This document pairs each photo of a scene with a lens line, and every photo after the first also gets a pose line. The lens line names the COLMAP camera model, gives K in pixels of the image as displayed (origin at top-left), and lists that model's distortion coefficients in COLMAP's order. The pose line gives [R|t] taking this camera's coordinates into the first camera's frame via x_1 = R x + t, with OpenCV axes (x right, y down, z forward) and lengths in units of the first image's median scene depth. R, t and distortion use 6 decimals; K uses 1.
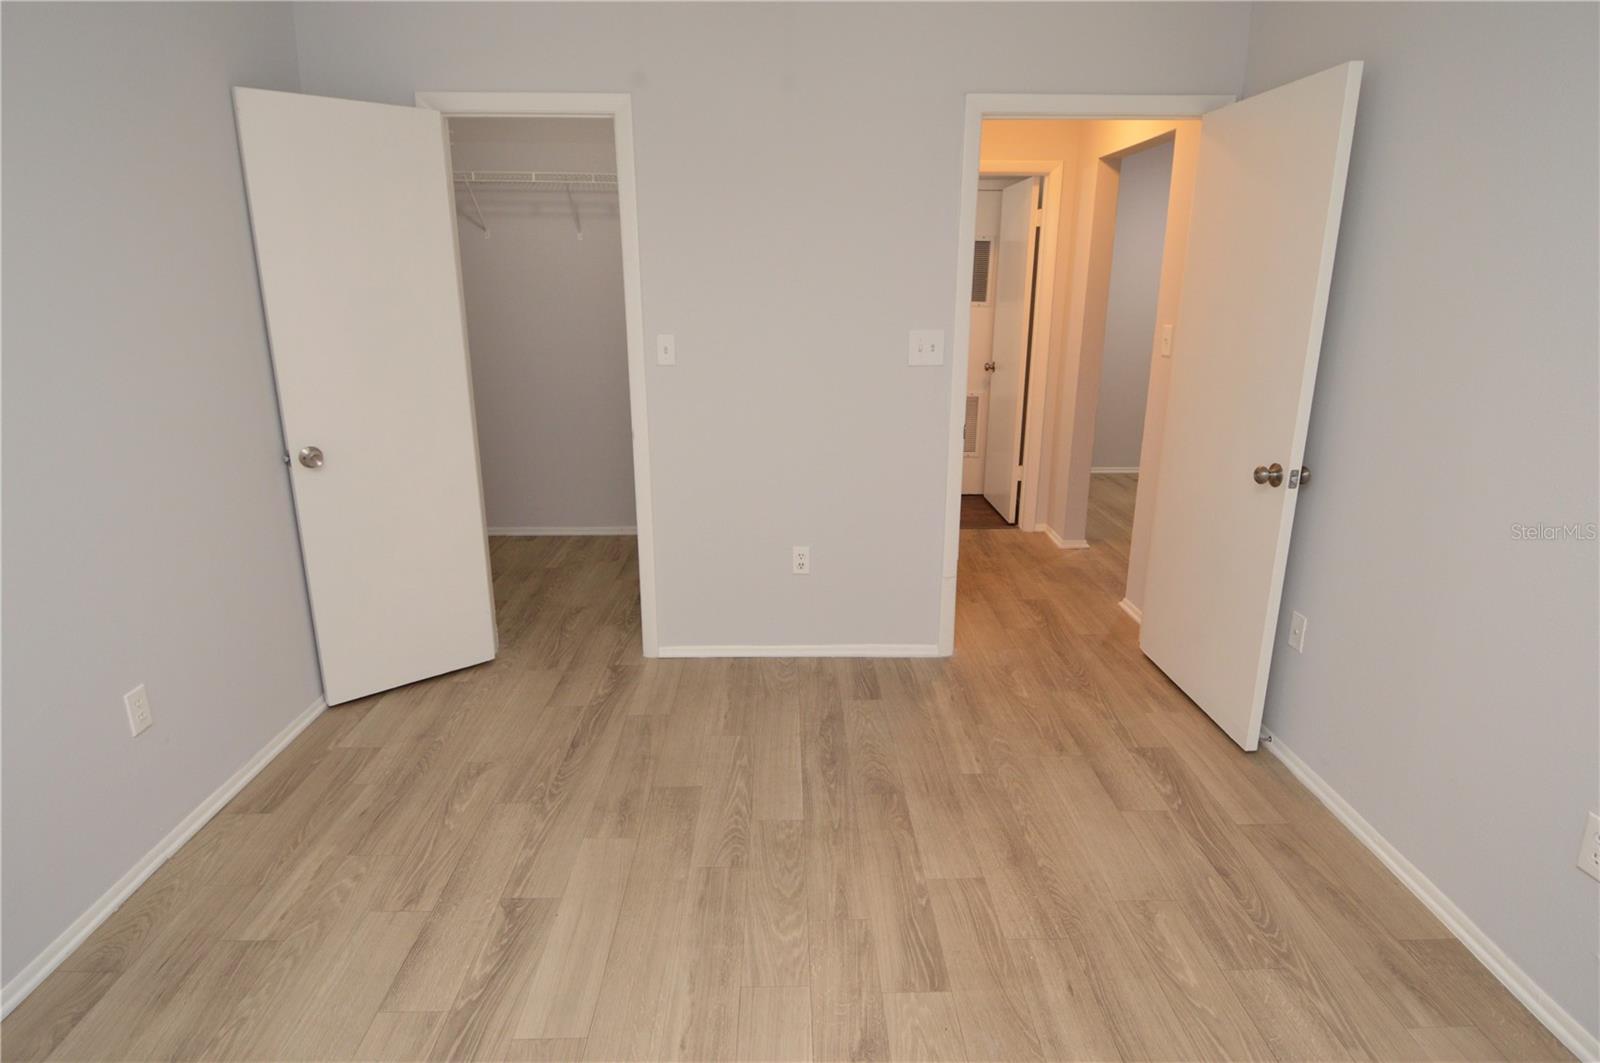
lens RADIAL K [[874.7, 0, 803.1], [0, 874.7, 520.1], [0, 0, 1]] dist [0.024161, -0.037627]
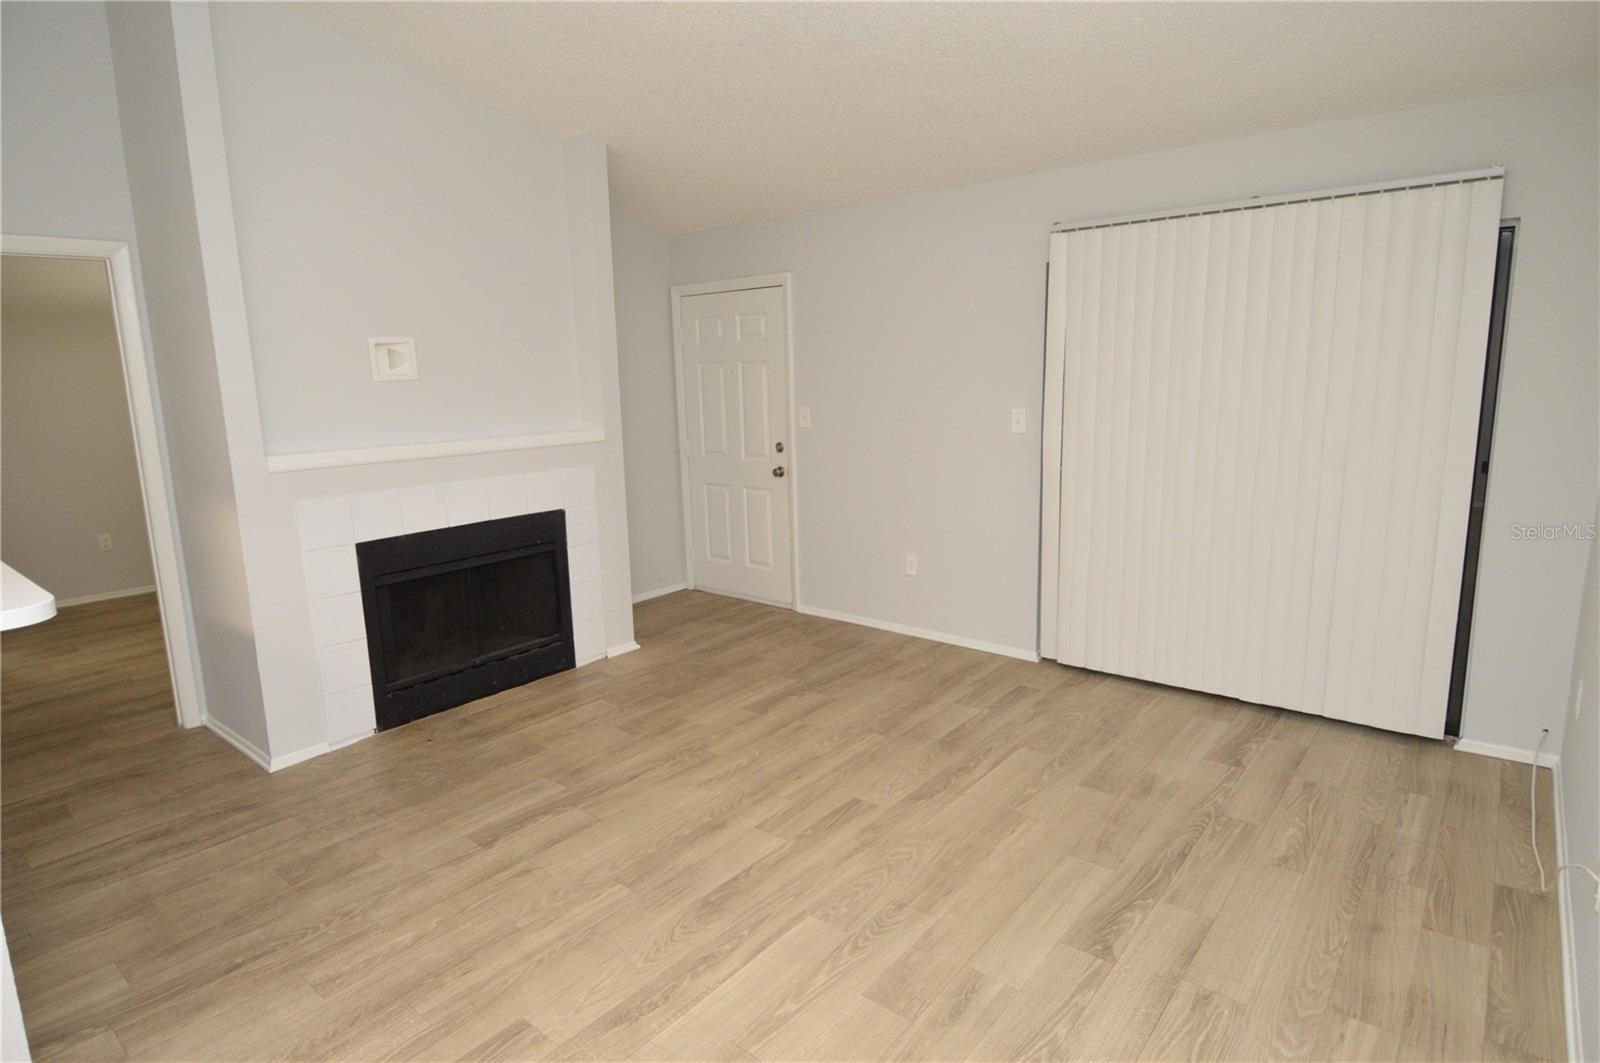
lens RADIAL K [[861.3, 0, 805.3], [0, 861.3, 530.9], [0, 0, 1]] dist [0.025824, -0.037624]
pose [[-0.760297, -0.101661, 0.641571, -0.583171], [0.195659, 0.905967, 0.375423, -0.427088], [-0.619407, 0.410962, -0.668913, 1.478698]]
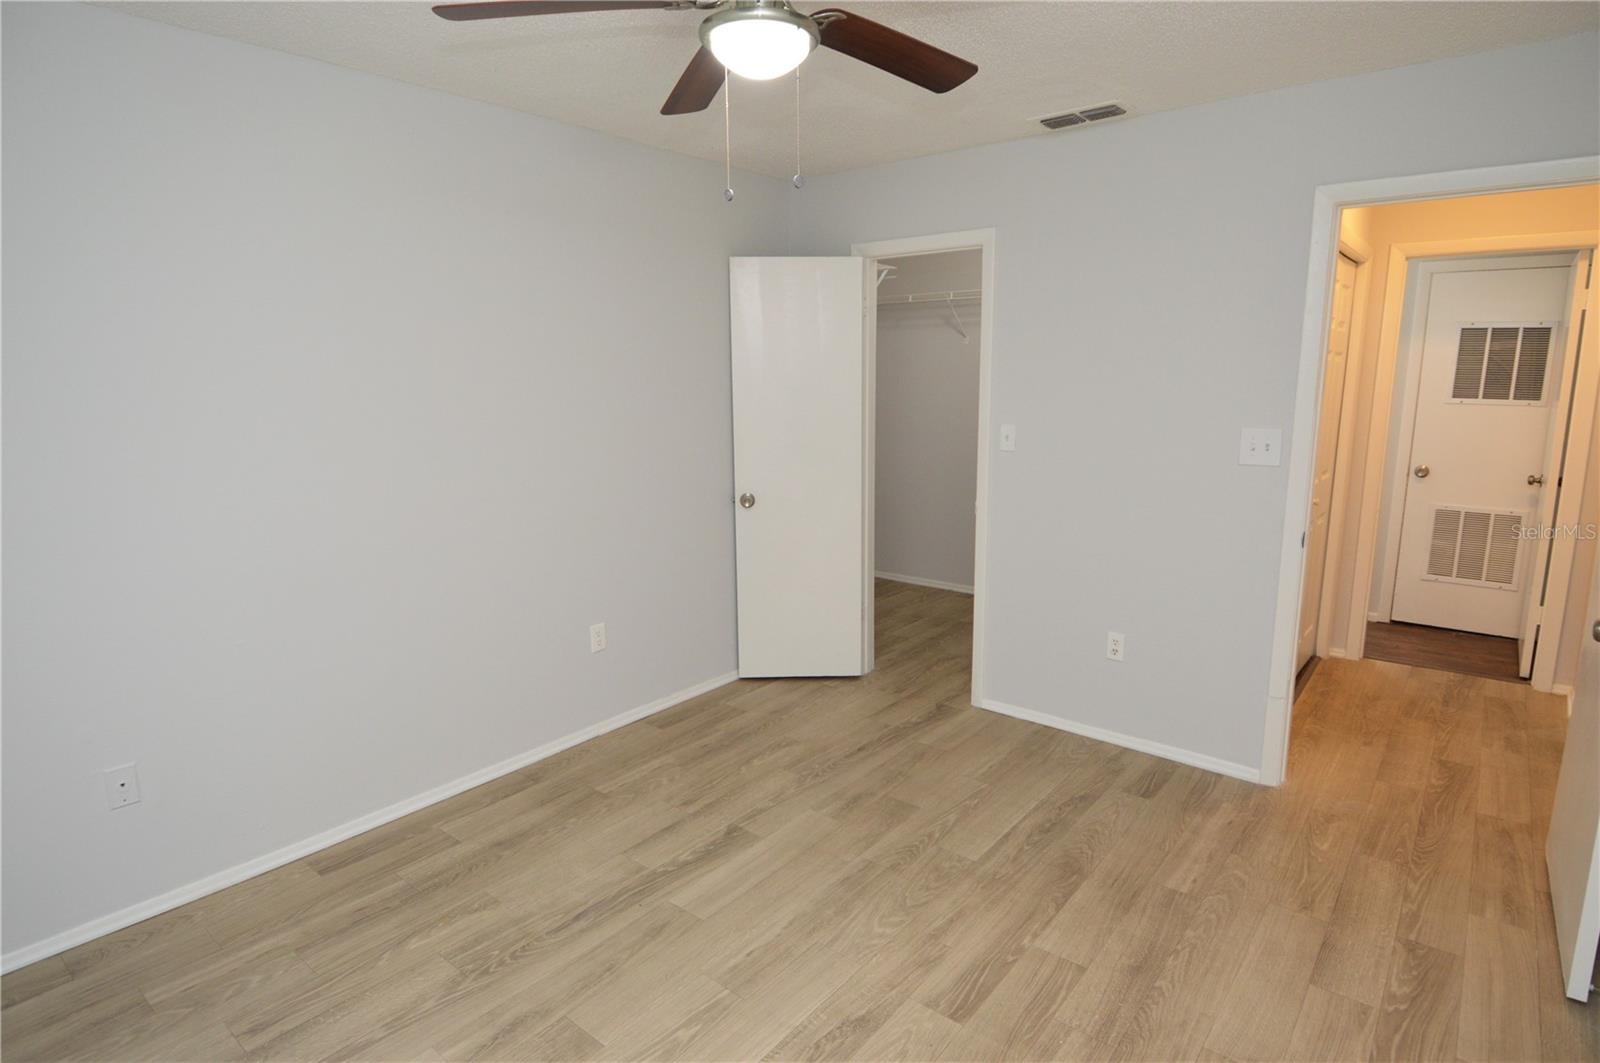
lens RADIAL K [[848.8, 0, 811.3], [0, 848.8, 521.5], [0, 0, 1]] dist [0.022770, -0.033991]
pose [[0.764515, 0.105165, -0.635970, 0.475193], [-0.163709, 0.985931, -0.033764, -0.008146], [0.623471, 0.129927, 0.770975, -0.006619]]
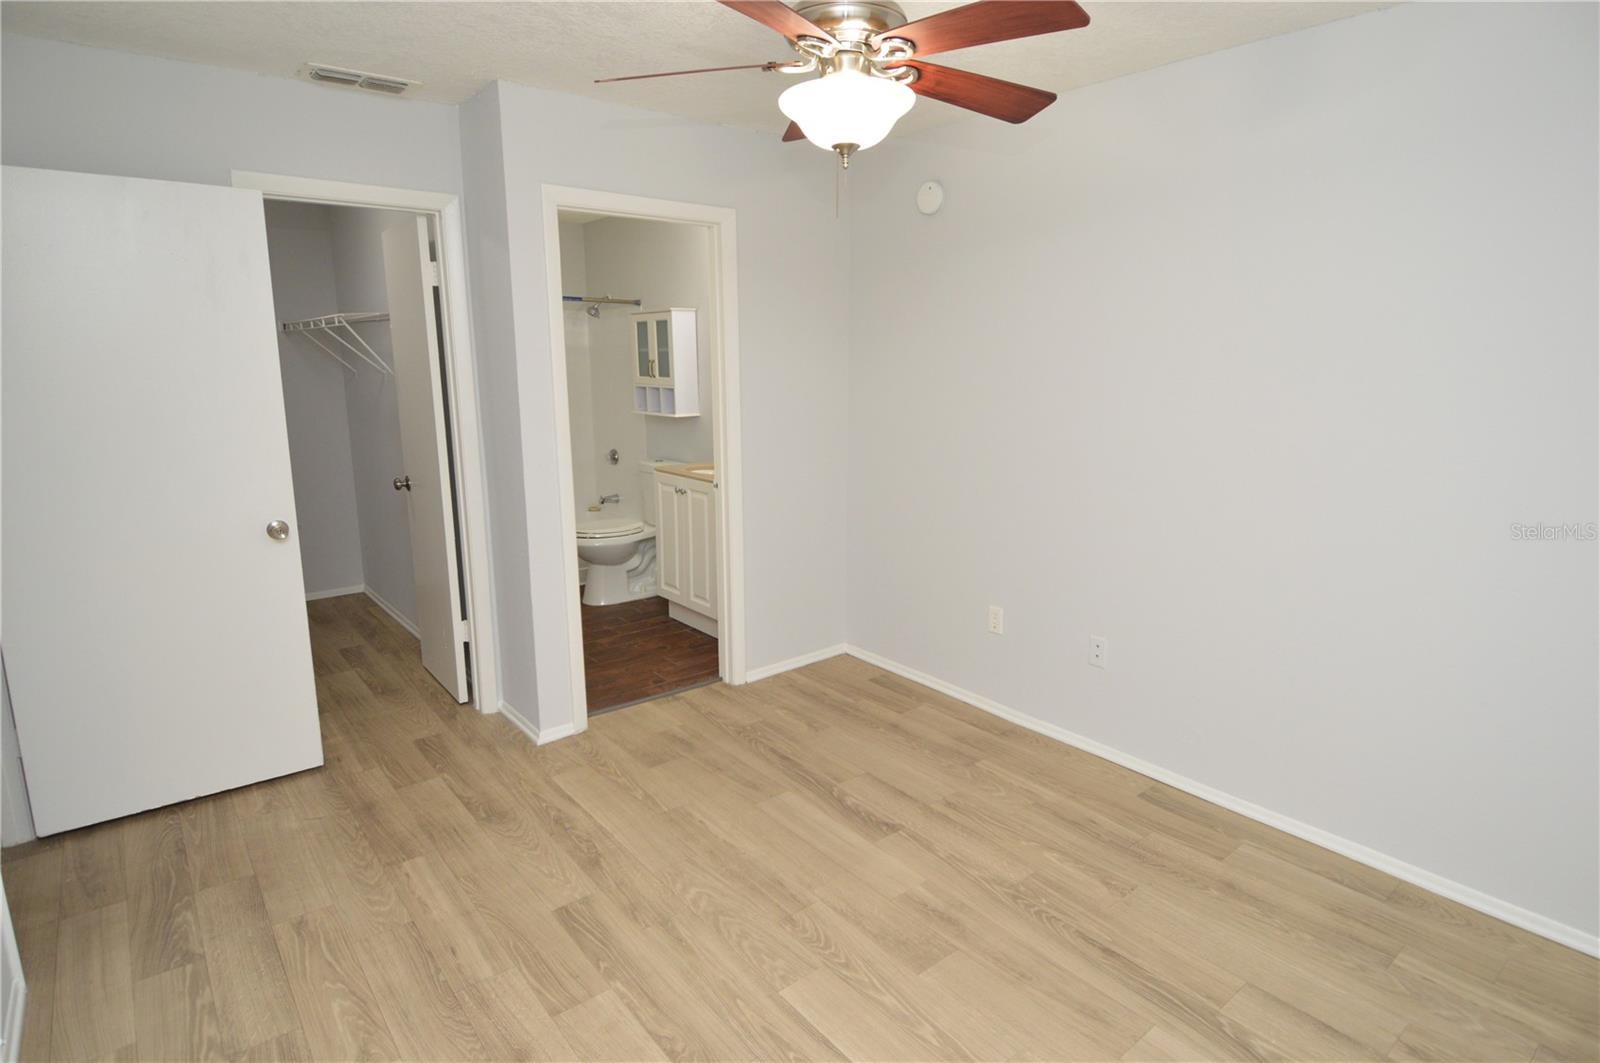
lens RADIAL K [[855.0, 0, 807.6], [0, 855.0, 462.6], [0, 0, 1]] dist [0.031980, -0.036030]
pose [[-0.789761, 0.072137, -0.609159, 0.444675], [-0.166979, 0.930279, 0.326649, -0.407232], [0.590251, 0.359691, -0.722652, 1.427909]]
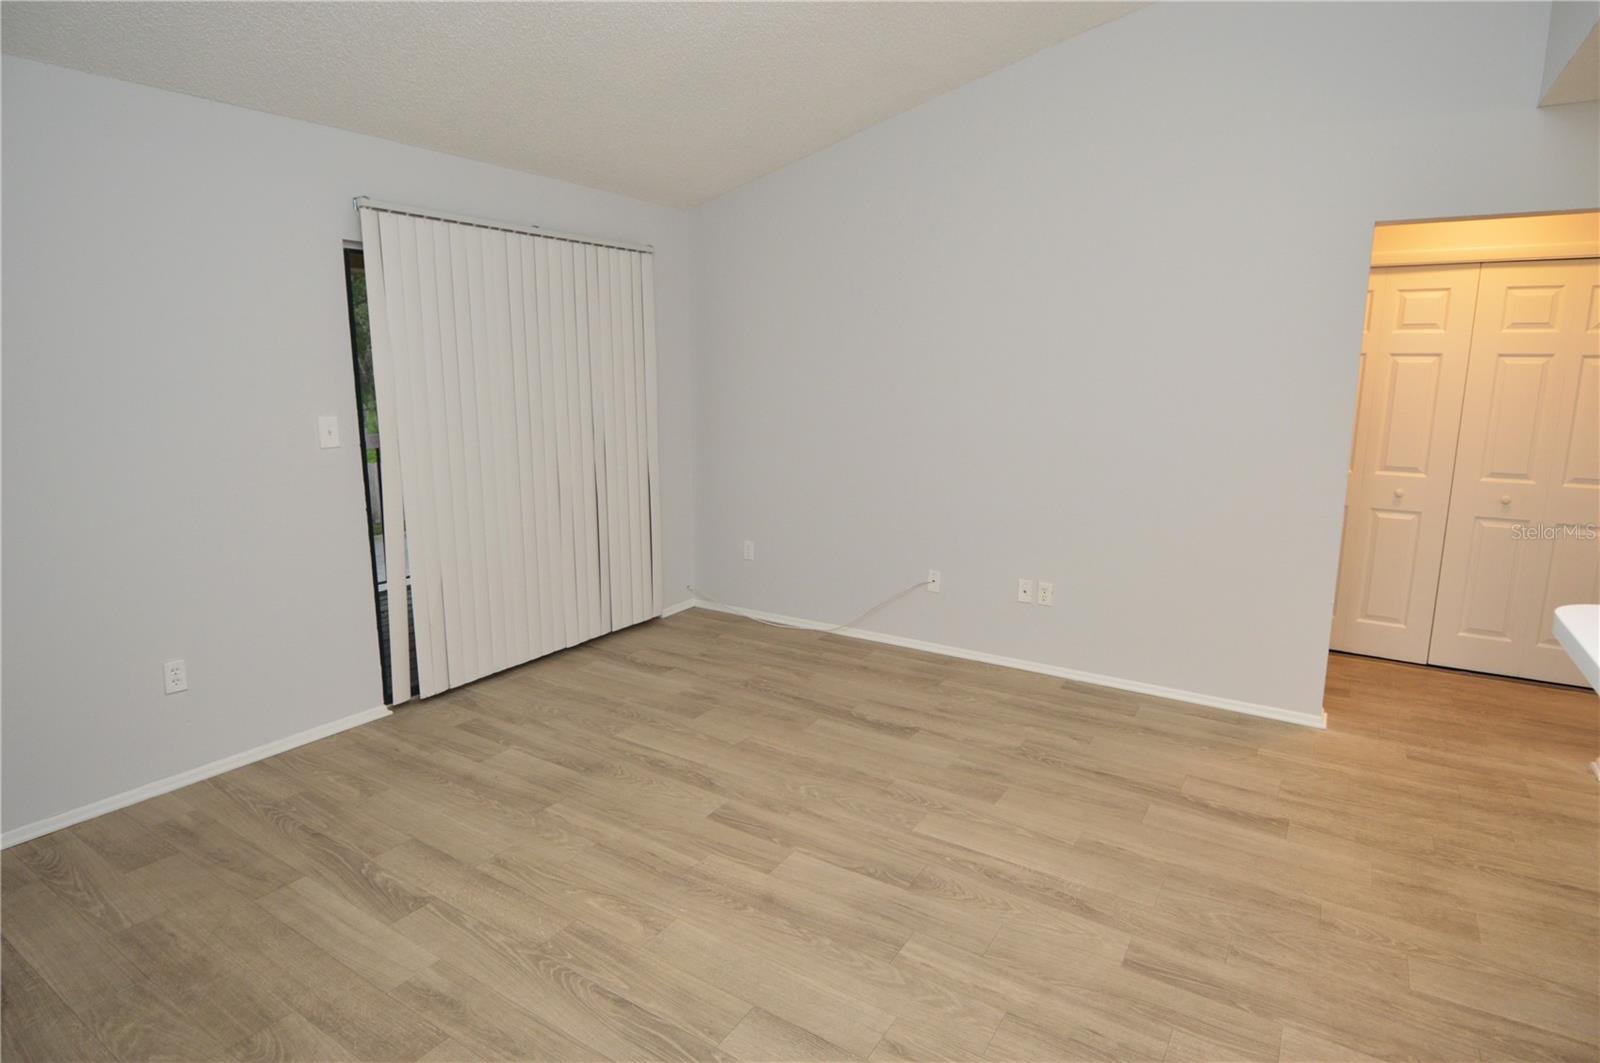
lens RADIAL K [[848.8, 0, 811.3], [0, 848.8, 521.5], [0, 0, 1]] dist [0.022770, -0.033991]
pose [[-0.552189, 0.146679, -0.820715, 0.938159], [-0.223939, 0.922132, 0.315474, -0.362413], [0.803081, 0.357992, -0.476344, 1.279480]]
